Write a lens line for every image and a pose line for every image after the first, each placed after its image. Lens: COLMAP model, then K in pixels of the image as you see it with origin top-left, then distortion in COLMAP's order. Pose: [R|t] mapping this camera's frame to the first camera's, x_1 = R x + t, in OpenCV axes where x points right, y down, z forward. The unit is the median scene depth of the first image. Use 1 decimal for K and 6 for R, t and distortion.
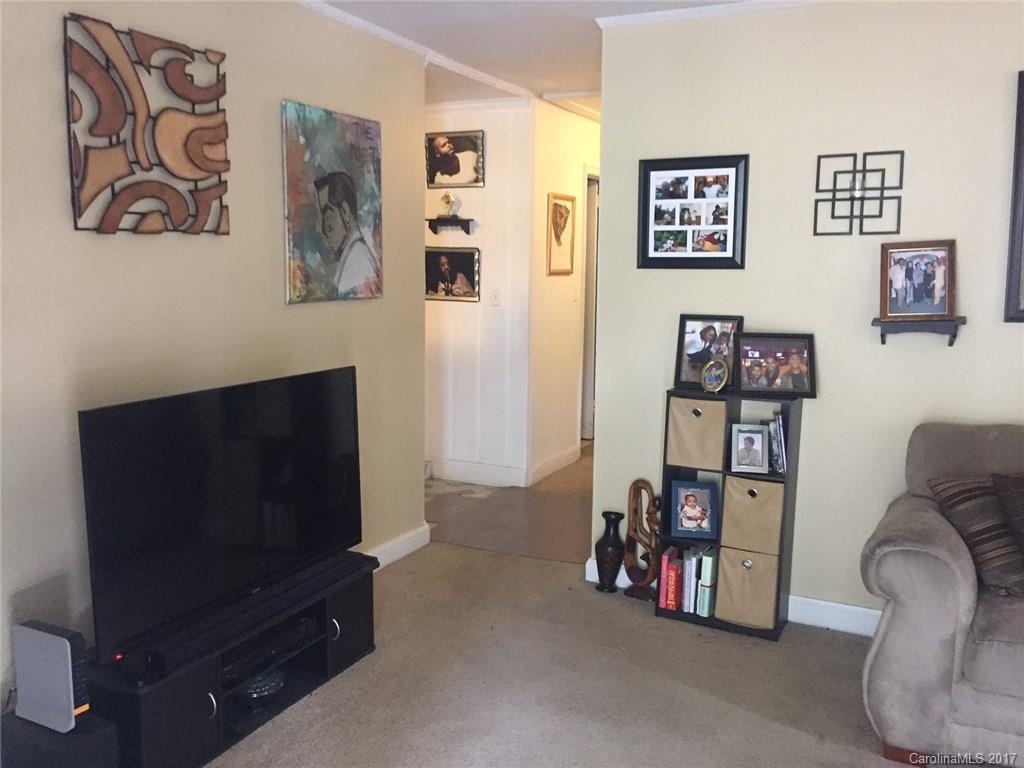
lens RADIAL K [[878.0, 0, 515.1], [0, 878.0, 388.4], [0, 0, 1]] dist [0.042486, -0.040166]
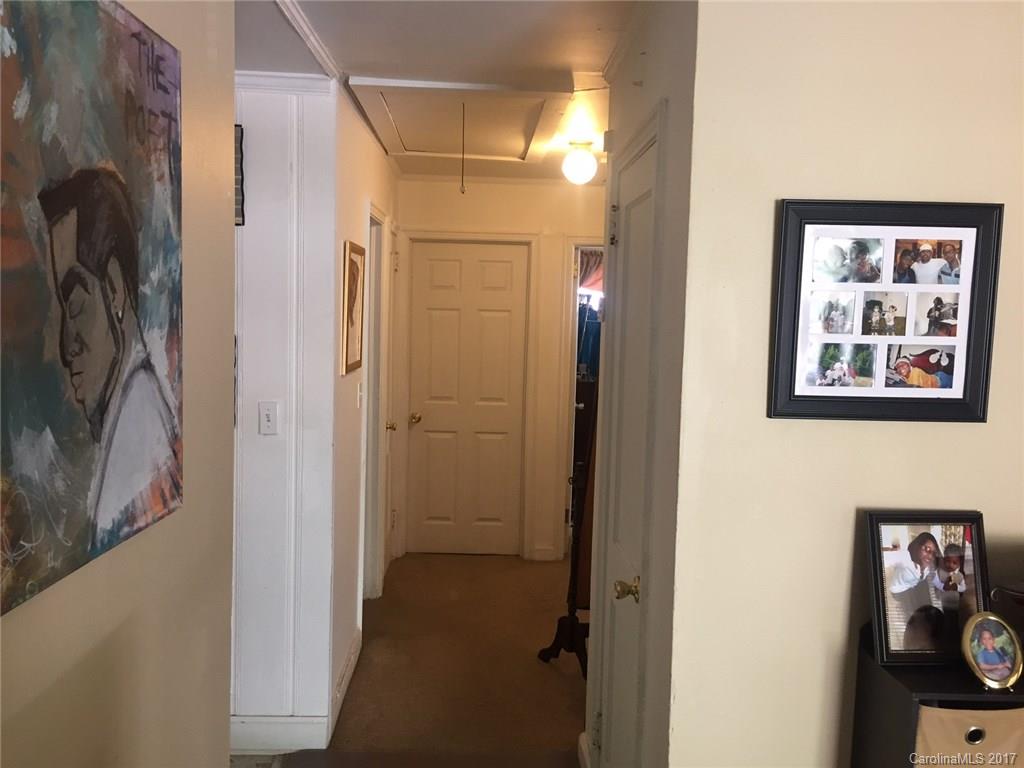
lens RADIAL K [[878.0, 0, 511.2], [0, 878.0, 374.0], [0, 0, 1]] dist [0.042486, -0.040166]
pose [[0.884927, -0.020593, 0.465273, -0.222812], [0.049749, 0.997486, -0.050472, -0.148463], [-0.463064, 0.067811, 0.883727, 0.655957]]
